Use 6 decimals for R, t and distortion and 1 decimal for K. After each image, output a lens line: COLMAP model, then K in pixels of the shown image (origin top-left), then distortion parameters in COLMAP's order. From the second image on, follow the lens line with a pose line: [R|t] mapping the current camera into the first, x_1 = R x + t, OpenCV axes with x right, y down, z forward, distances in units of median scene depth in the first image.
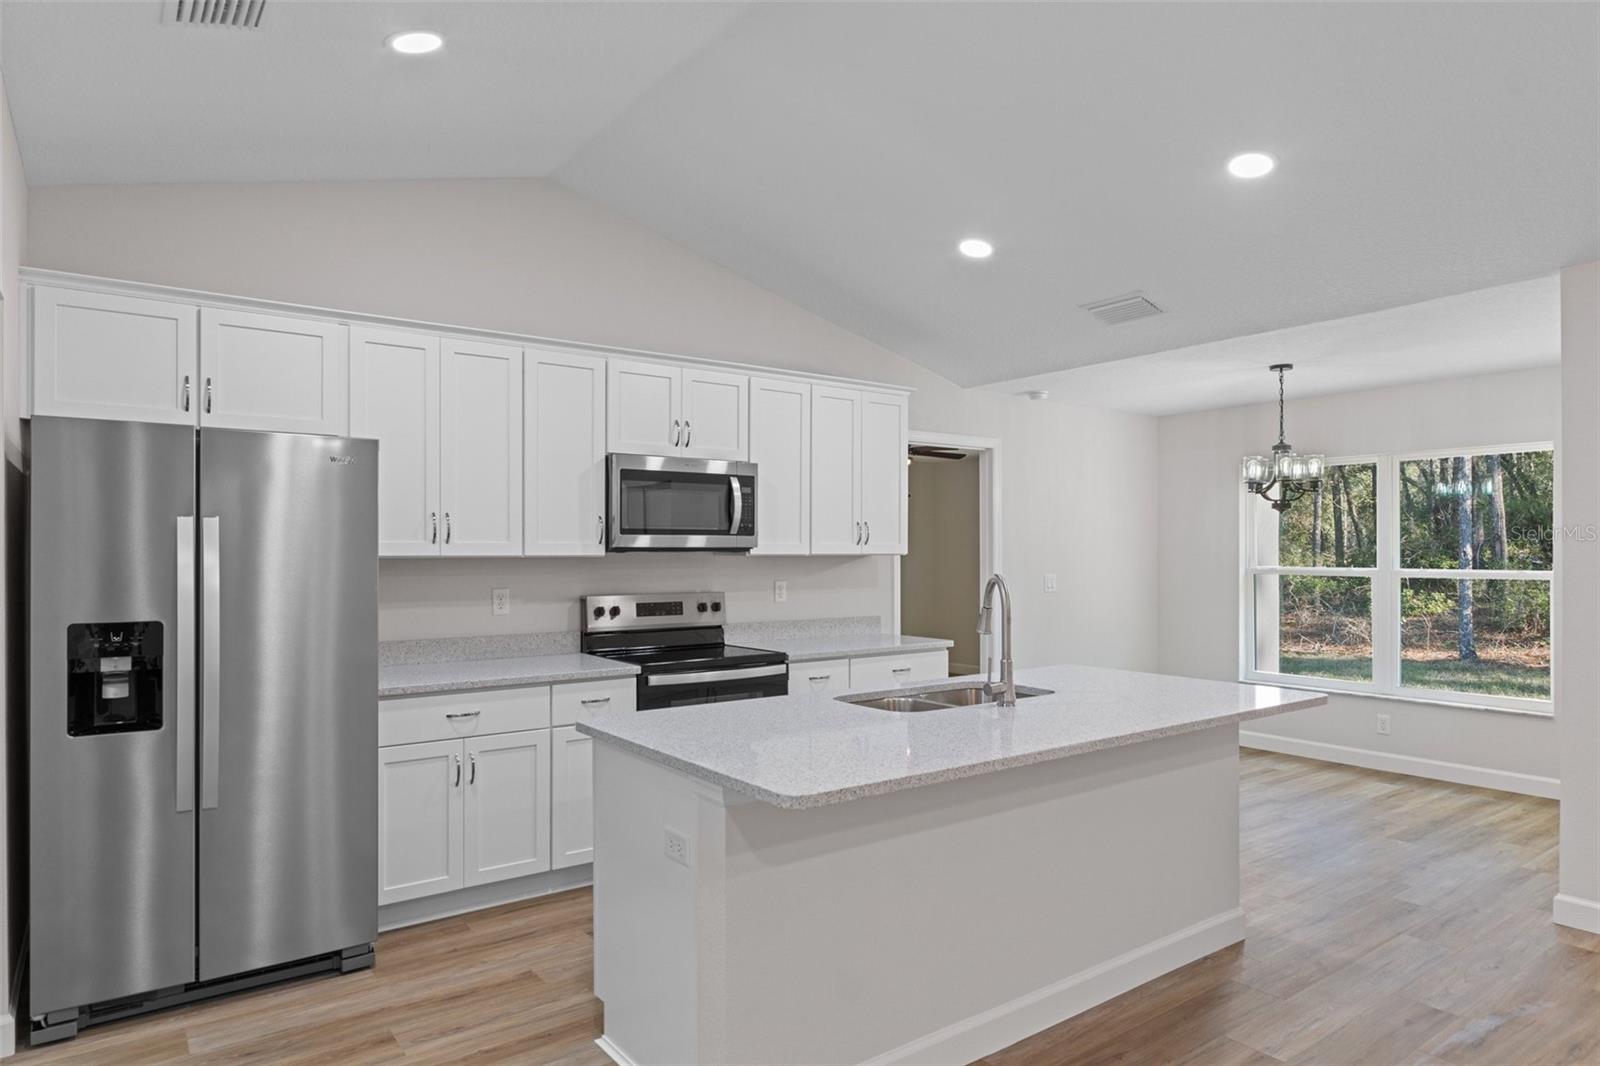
lens RADIAL K [[958.5, 0, 800.0], [0, 958.5, 533.0], [0, 0, 1]] dist [-0.002604, -0.002911]
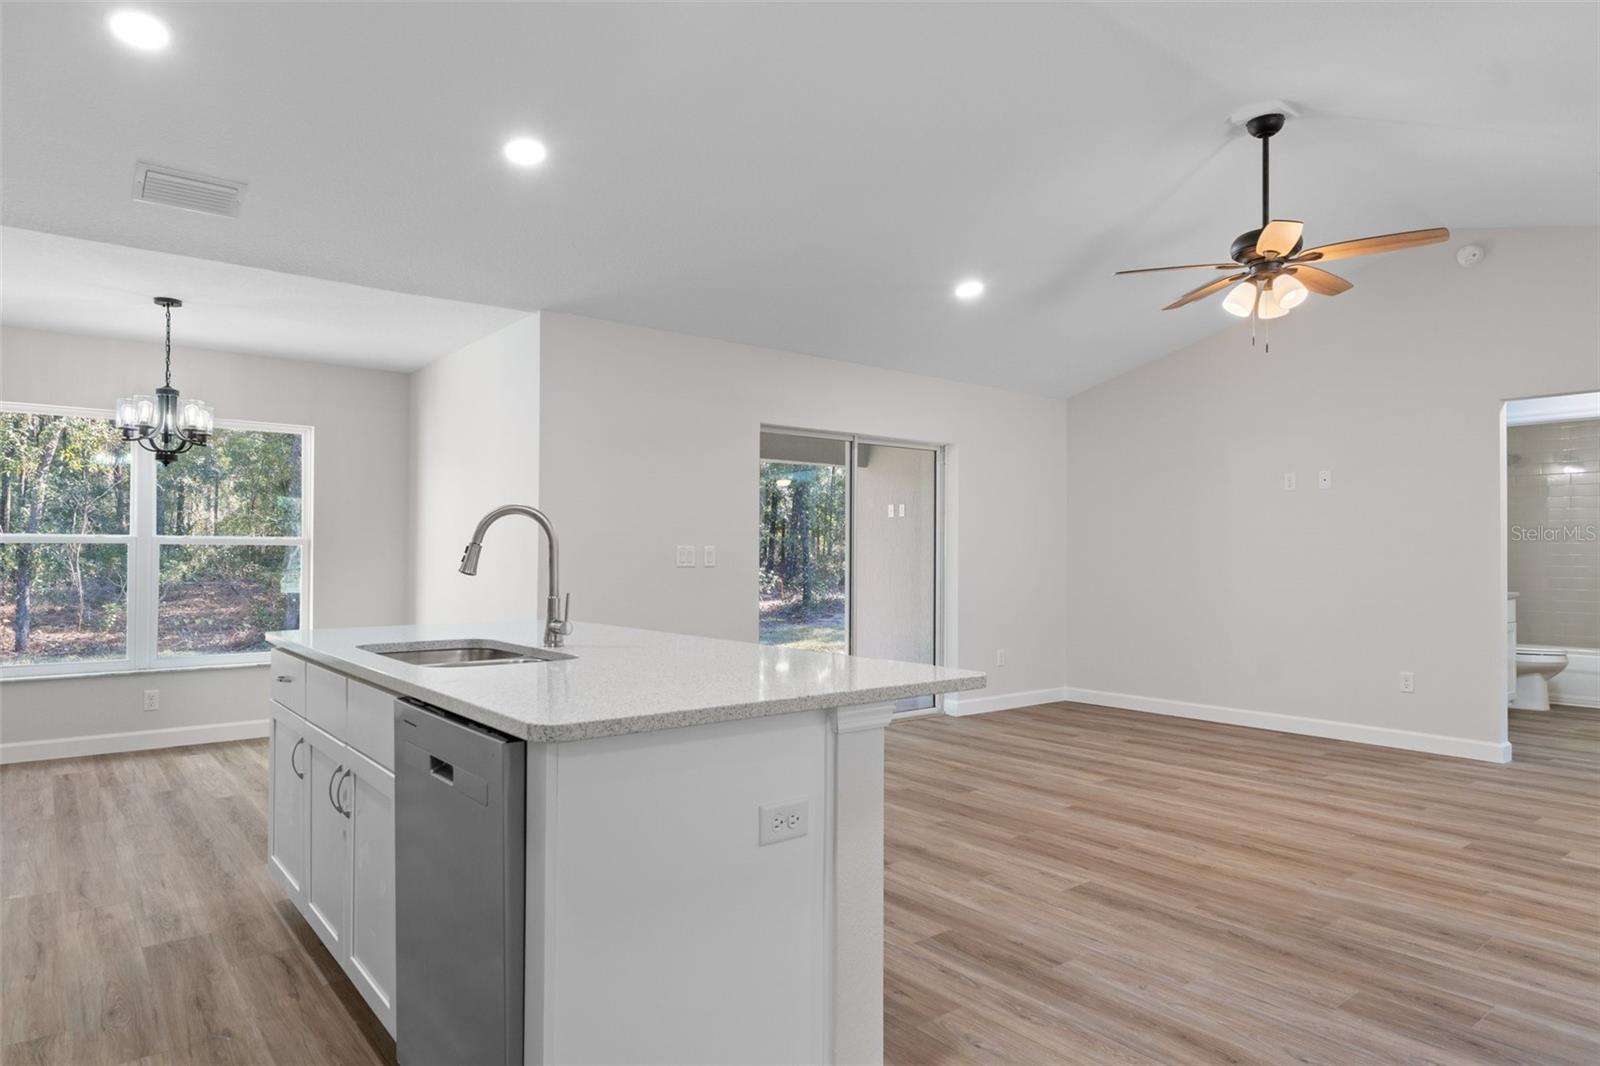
lens RADIAL K [[958.5, 0, 800.0], [0, 958.5, 533.0], [0, 0, 1]] dist [-0.002604, -0.002911]
pose [[-0.047351, 0.019739, 0.998683, -0.504183], [-0.020183, 0.999582, -0.020714, 0.059480], [-0.998674, -0.021137, -0.046933, 0.564607]]
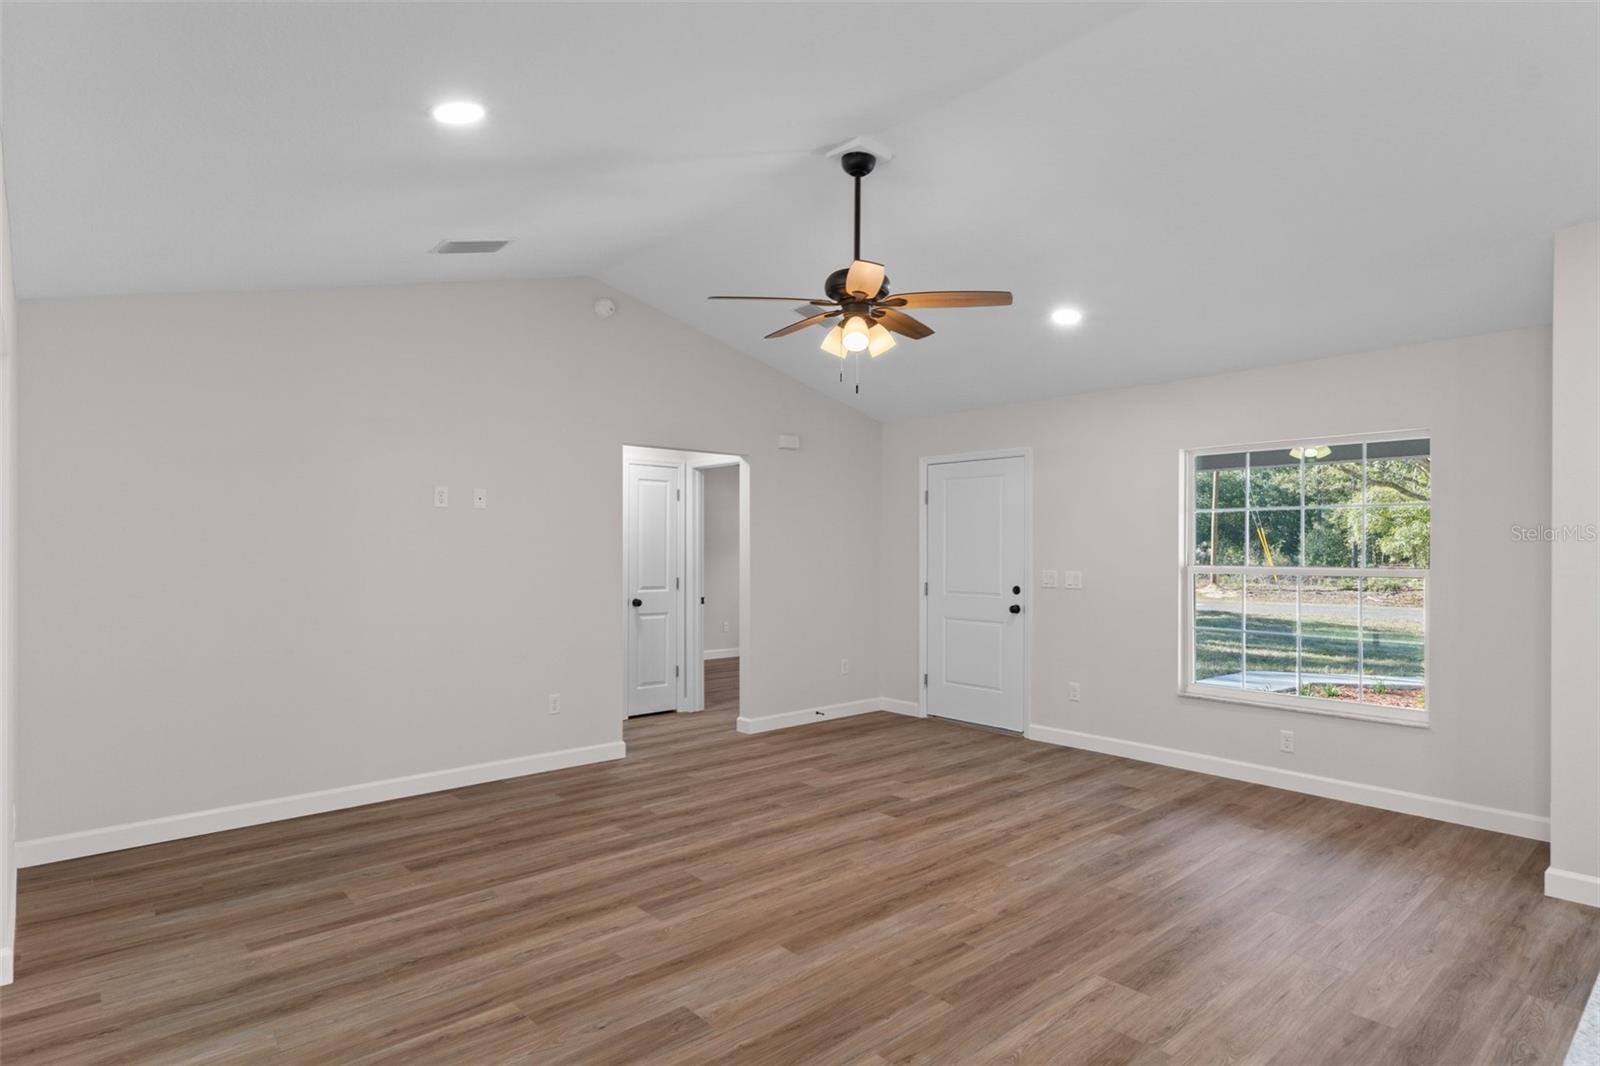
lens RADIAL K [[852.4, 0, 794.2], [0, 852.4, 555.4], [0, 0, 1]] dist [0.002858, 0.000822]
pose [[-0.995946, -0.002750, -0.089906, 0.570715], [-0.001899, 0.999953, -0.009558, 0.021083], [0.089928, -0.009348, -0.995904, 0.896809]]
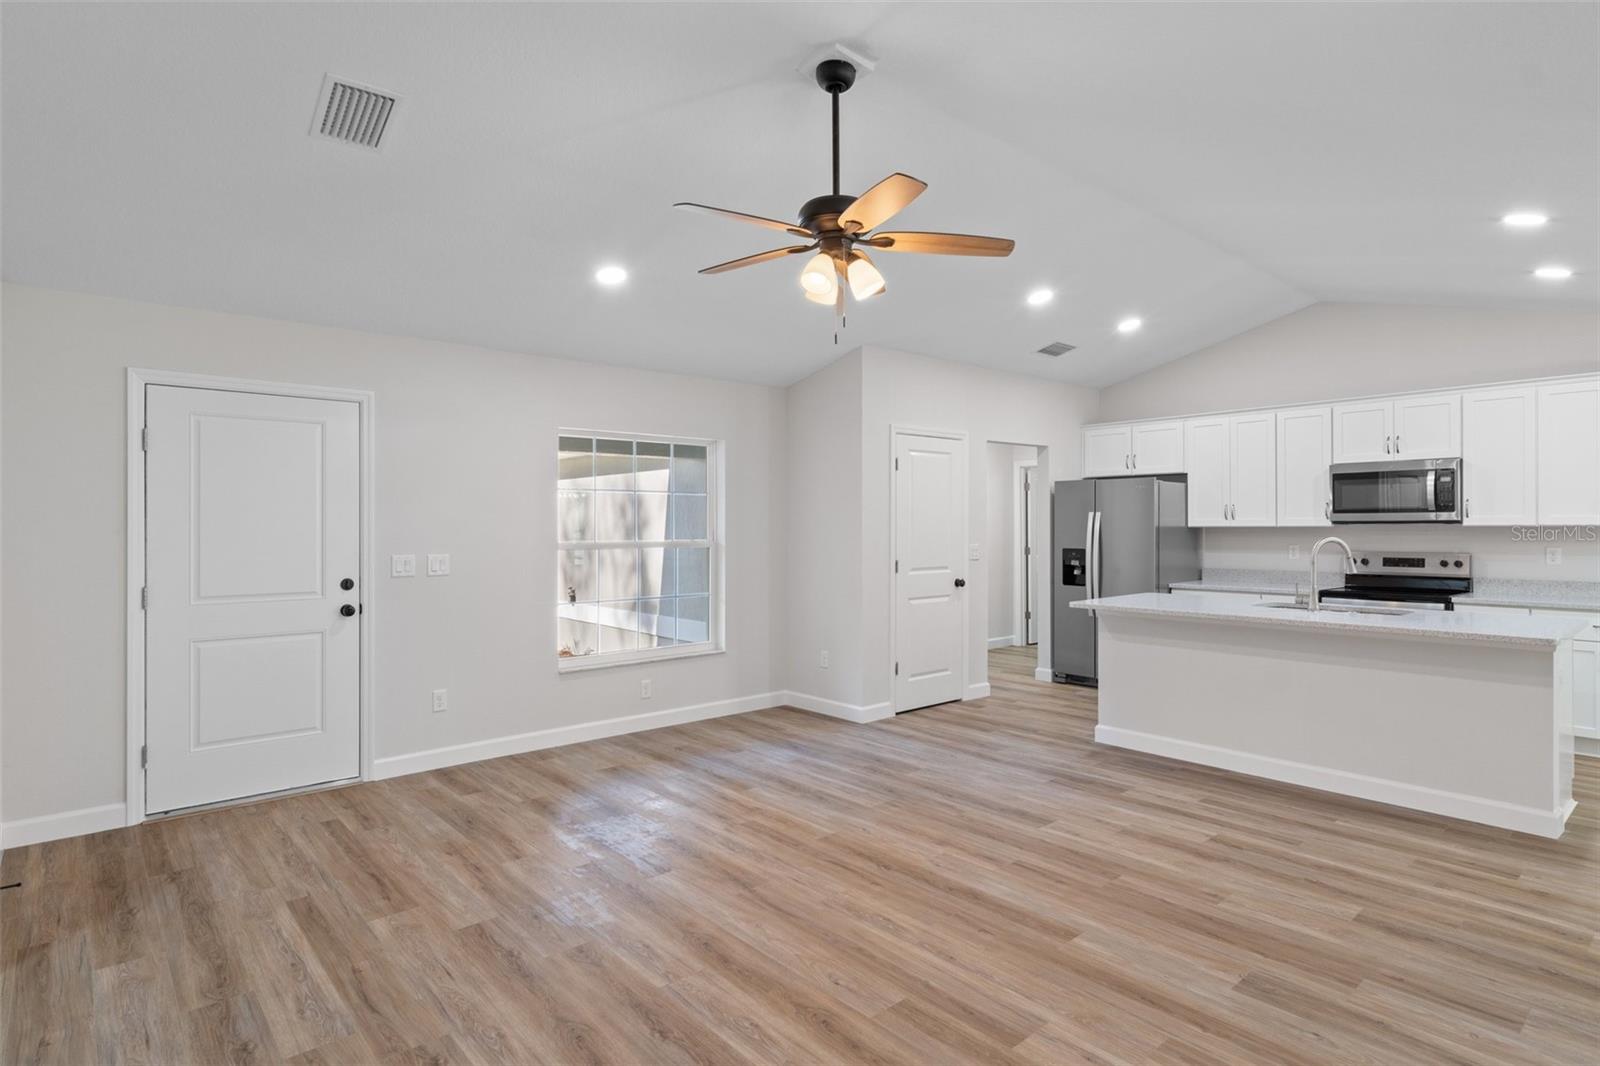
lens RADIAL K [[827.4, 0, 800.0], [0, 827.4, 533.0], [0, 0, 1]] dist [0.000165, -0.000015]
pose [[0.082818, 0.007799, -0.996534, 1.132031], [0.020584, 0.999743, 0.009534, 0.002749], [0.996352, -0.021302, 0.082636, -0.035802]]
